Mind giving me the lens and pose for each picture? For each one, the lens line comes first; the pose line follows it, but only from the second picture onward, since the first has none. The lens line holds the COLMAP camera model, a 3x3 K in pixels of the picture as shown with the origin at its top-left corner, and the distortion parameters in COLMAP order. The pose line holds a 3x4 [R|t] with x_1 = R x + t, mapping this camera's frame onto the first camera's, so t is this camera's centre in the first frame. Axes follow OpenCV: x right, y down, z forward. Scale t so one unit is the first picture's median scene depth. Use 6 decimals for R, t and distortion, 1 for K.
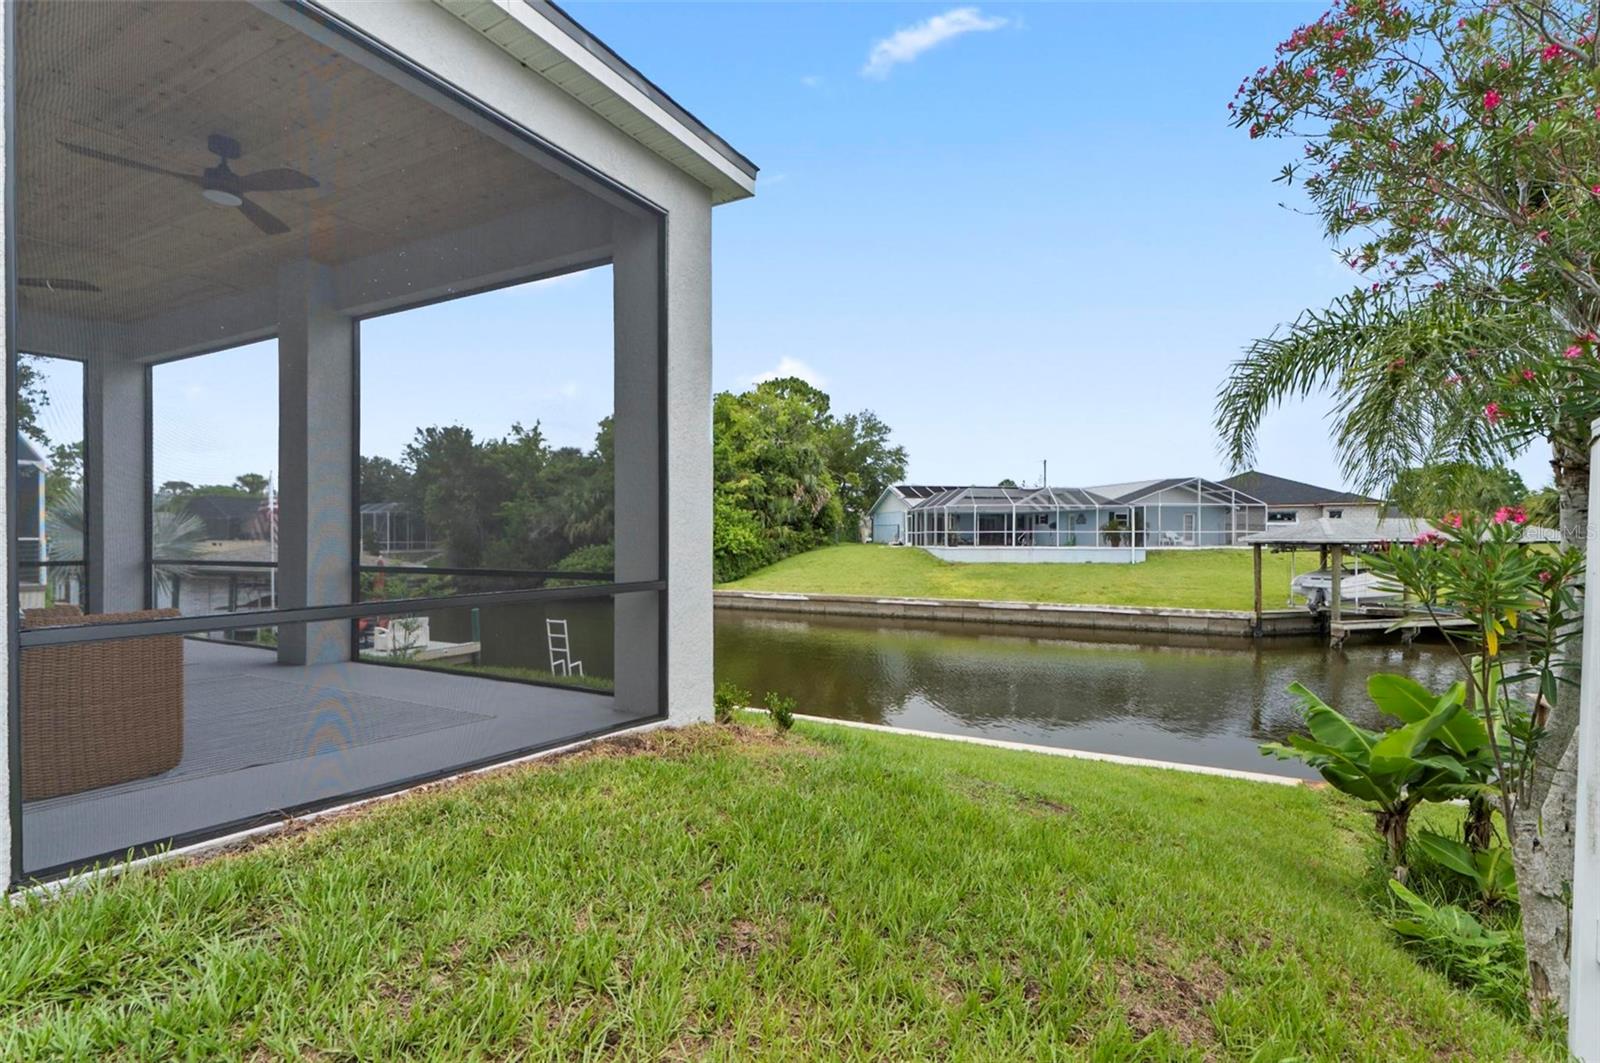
lens RADIAL K [[755.3, 0, 800.0], [0, 755.3, 531.5], [0, 0, 1]] dist [-0.000715, -0.000026]
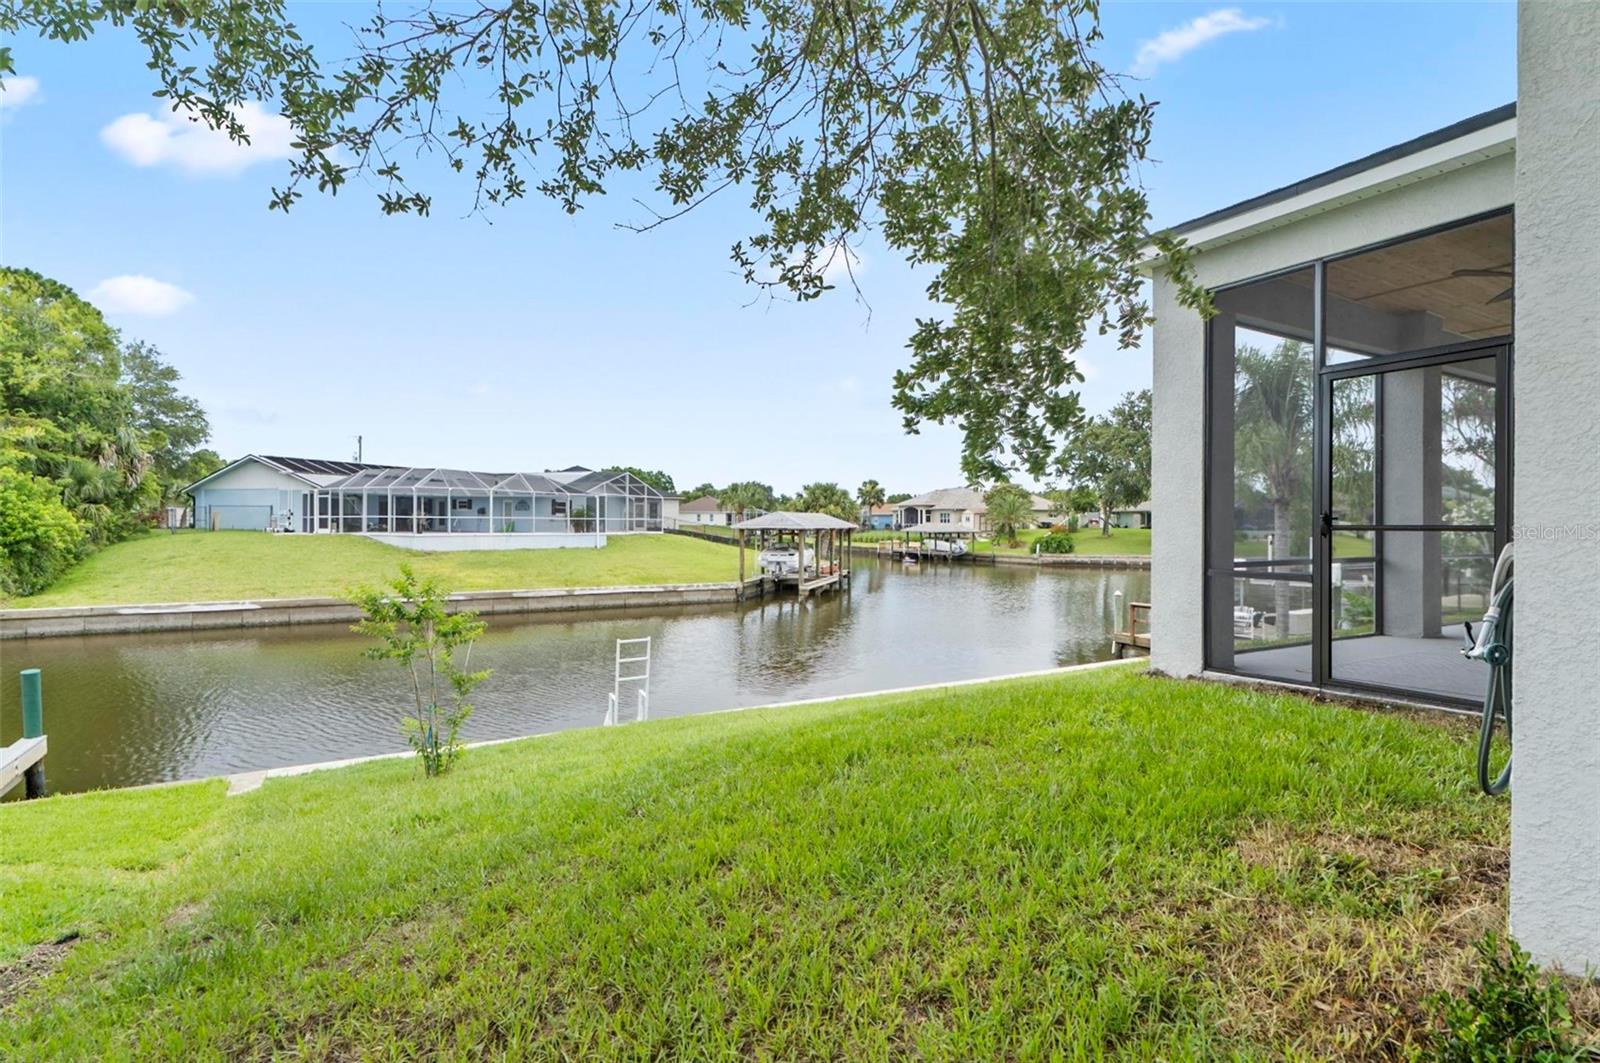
lens RADIAL K [[742.6, 0, 800.0], [0, 742.6, 531.5], [0, 0, 1]] dist [0.003889, 0.000369]
pose [[0.525153, -0.004938, 0.850993, -0.360488], [-0.012283, 0.999835, 0.013381, 0.000929], [-0.850919, -0.017480, 0.525006, 0.206634]]
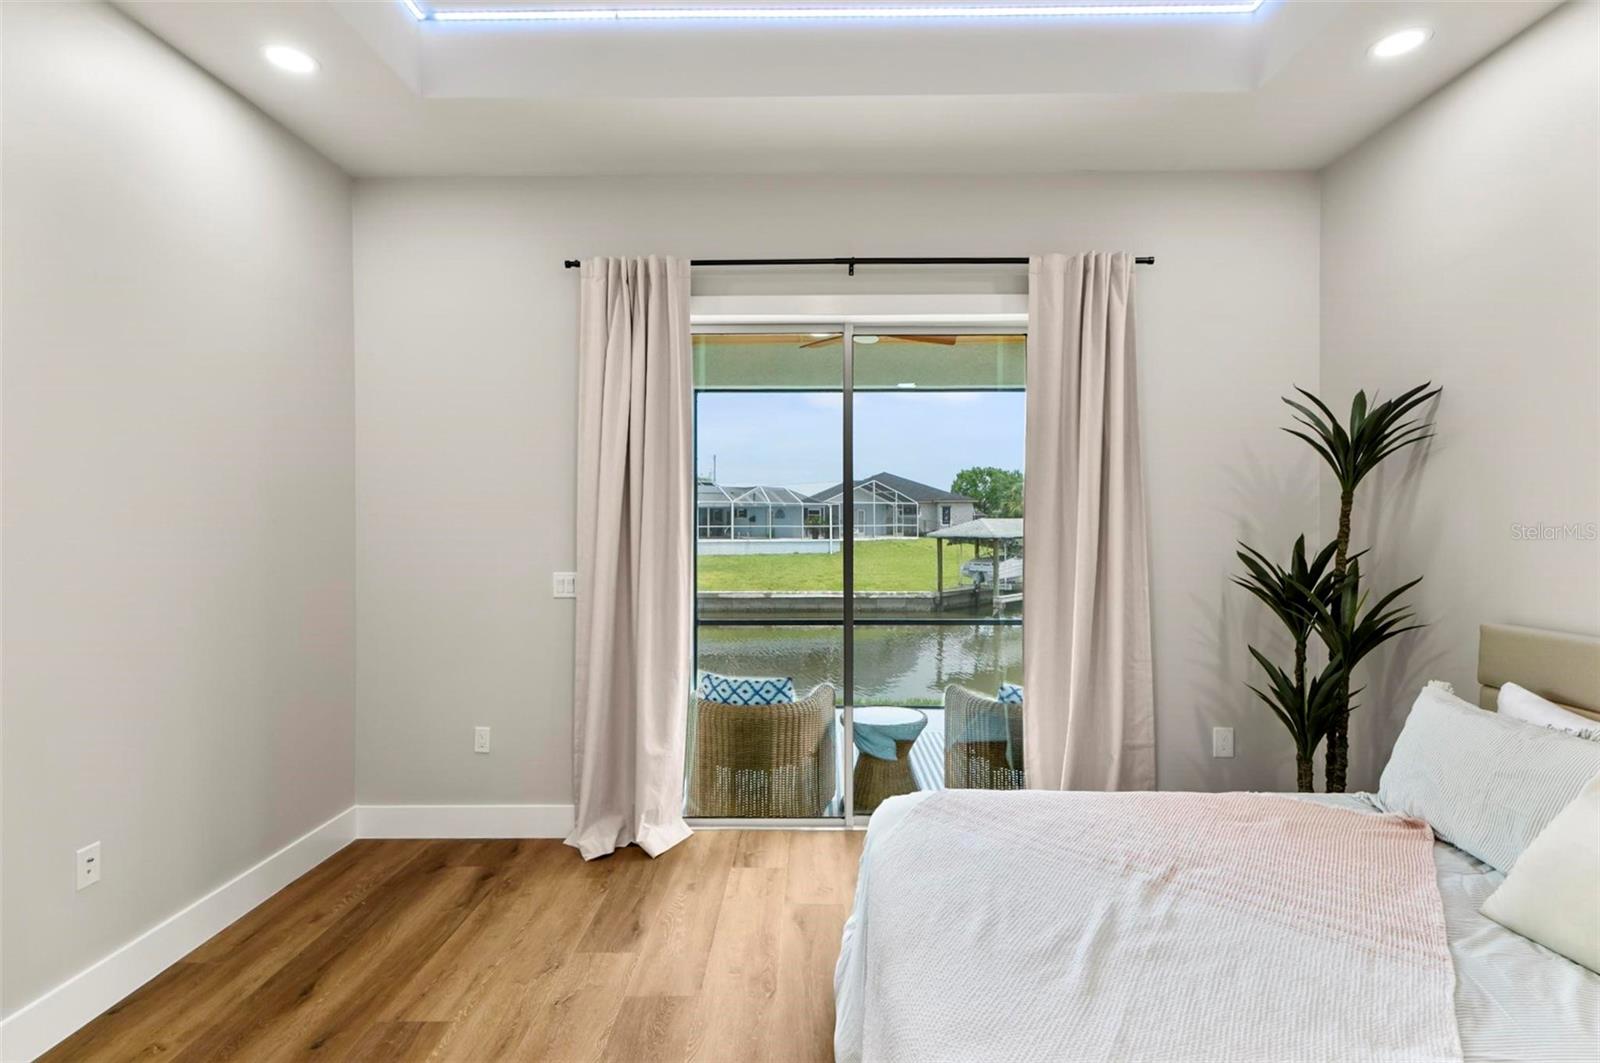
lens RADIAL K [[742.6, 0, 800.0], [0, 742.6, 531.5], [0, 0, 1]] dist [0.003889, 0.000369]
pose [[0.882856, -0.007472, 0.469584, -0.158011], [-0.002038, 0.999803, 0.019740, -0.015965], [-0.469639, -0.018385, 0.882667, 0.007027]]
